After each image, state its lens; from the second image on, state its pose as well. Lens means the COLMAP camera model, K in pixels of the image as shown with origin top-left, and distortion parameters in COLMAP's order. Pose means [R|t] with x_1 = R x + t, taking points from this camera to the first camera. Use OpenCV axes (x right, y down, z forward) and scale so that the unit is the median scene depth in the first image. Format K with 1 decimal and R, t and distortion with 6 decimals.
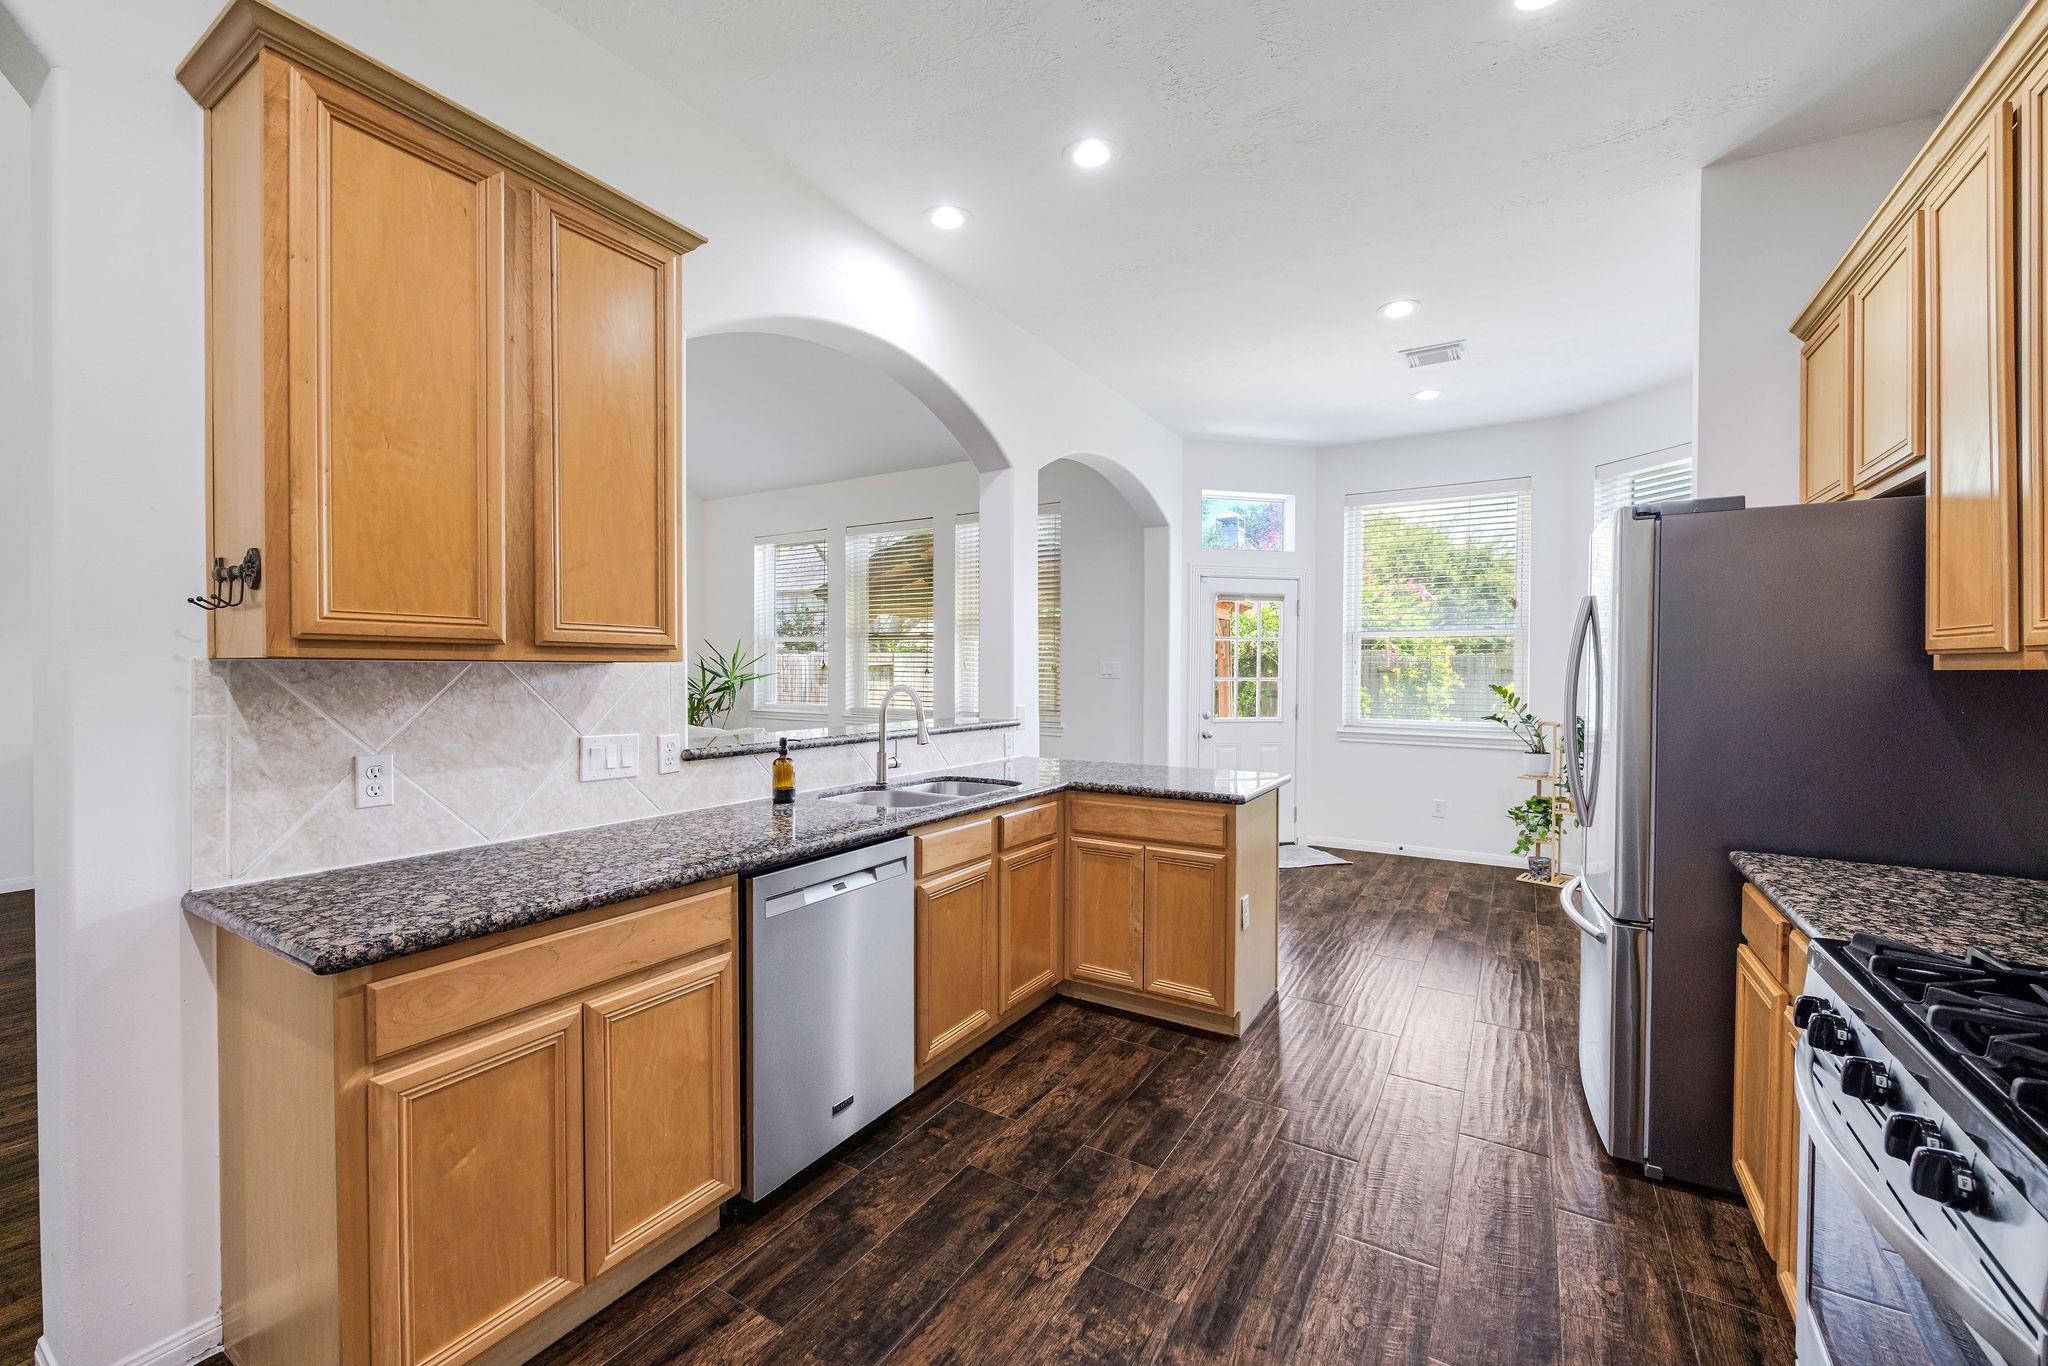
lens RADIAL K [[821.7, 0, 1019.5], [0, 821.7, 673.5], [0, 0, 1]] dist [-0.004349, 0.000292]
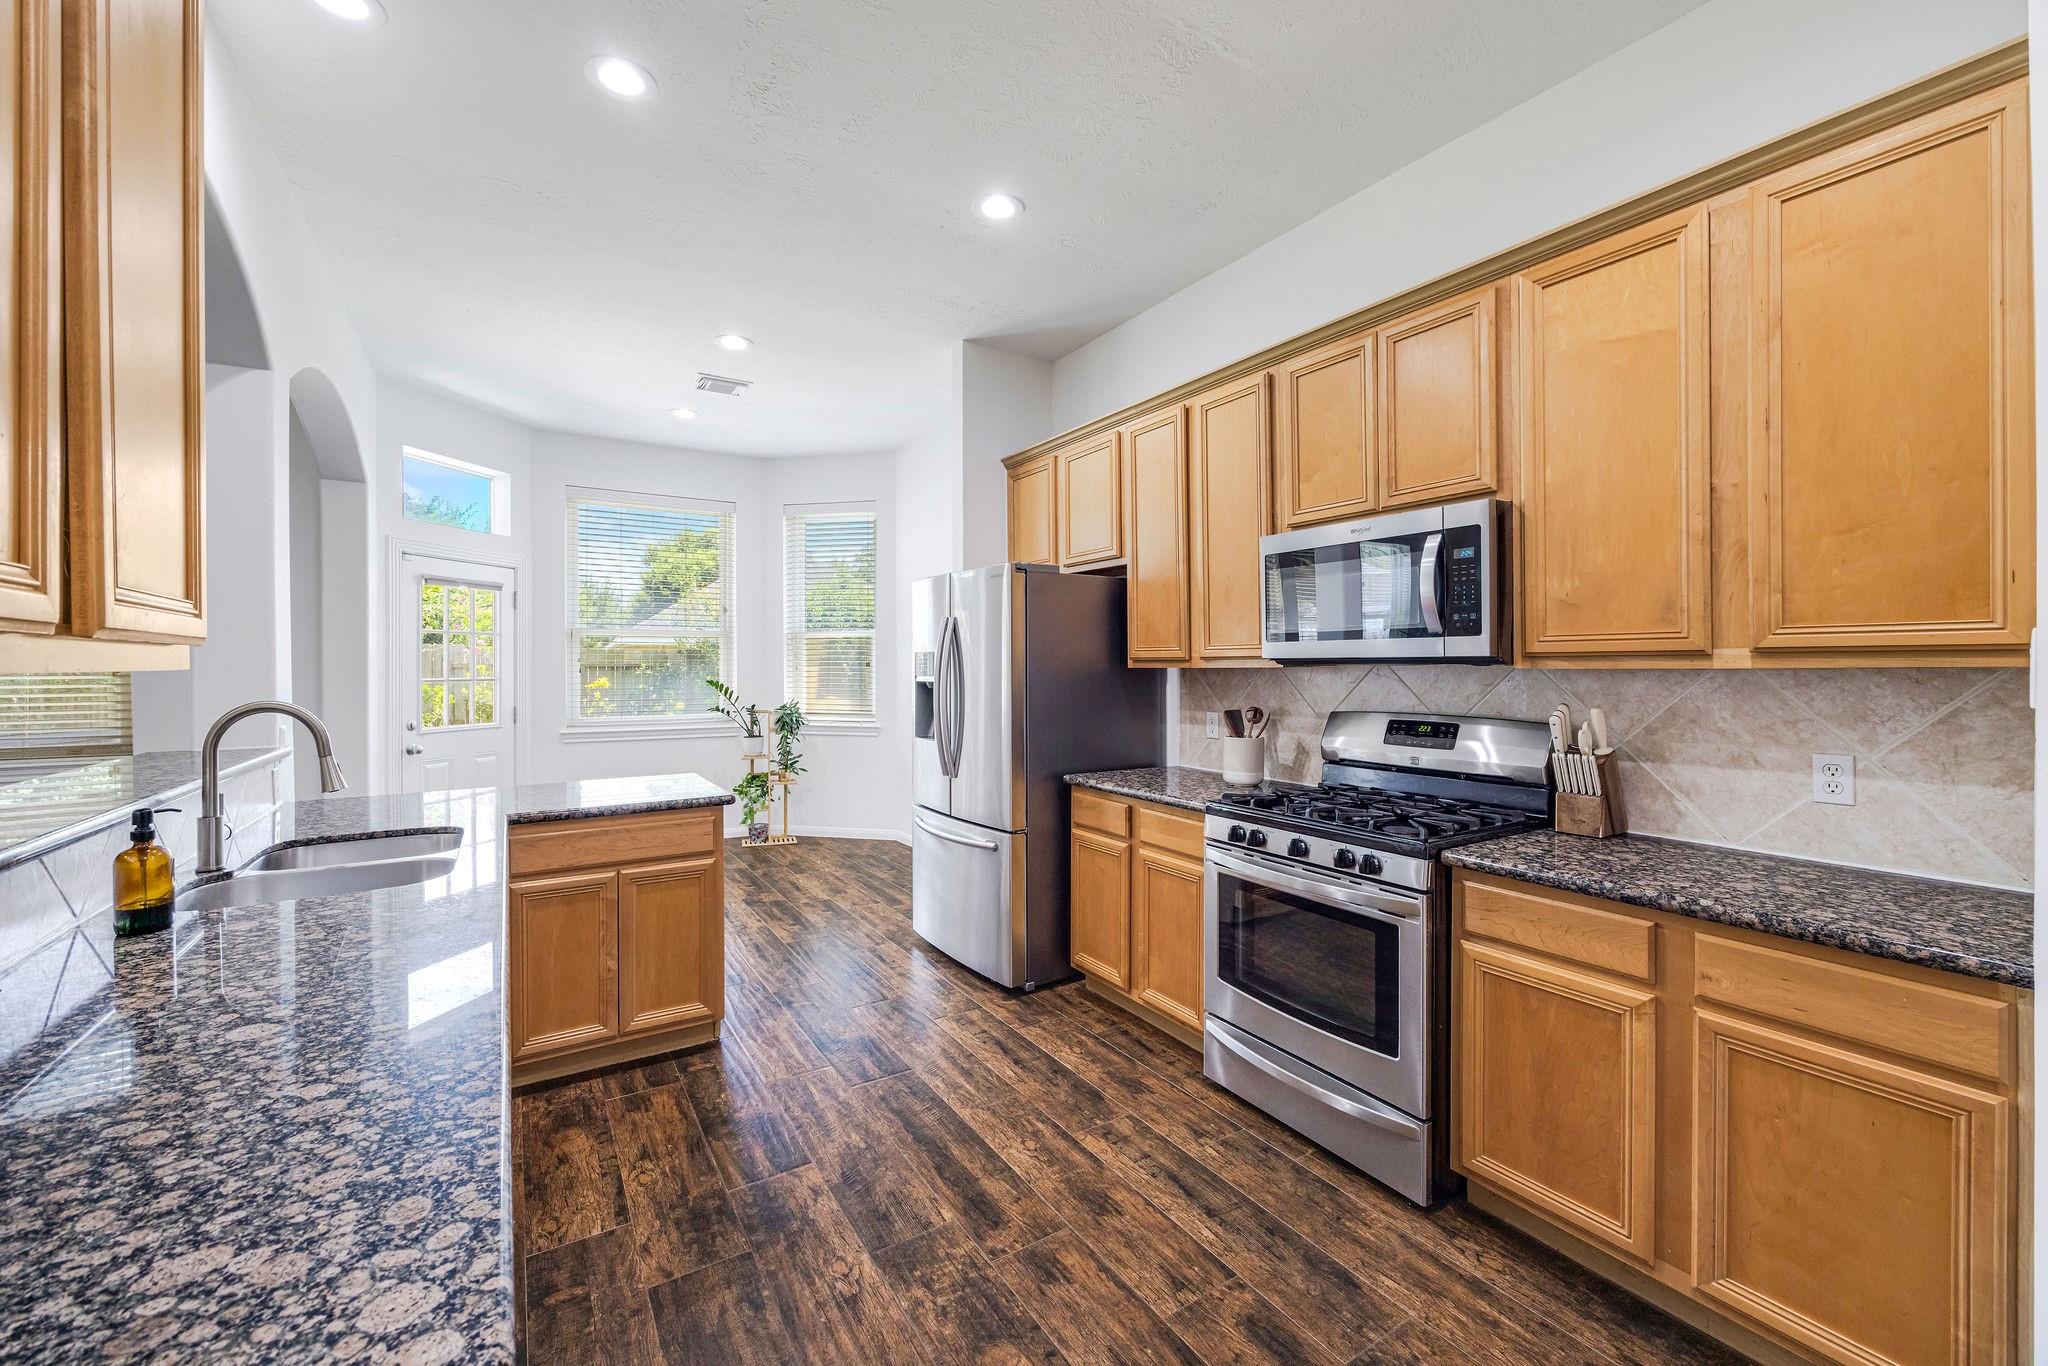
lens RADIAL K [[806.1, 0, 1026.4], [0, 806.1, 660.7], [0, 0, 1]] dist [-0.001228, 0.000277]
pose [[0.439382, -0.001182, 0.898299, -0.556464], [0.010245, 0.999941, -0.003695, -0.011999], [-0.898242, 0.010826, 0.439368, 0.282880]]
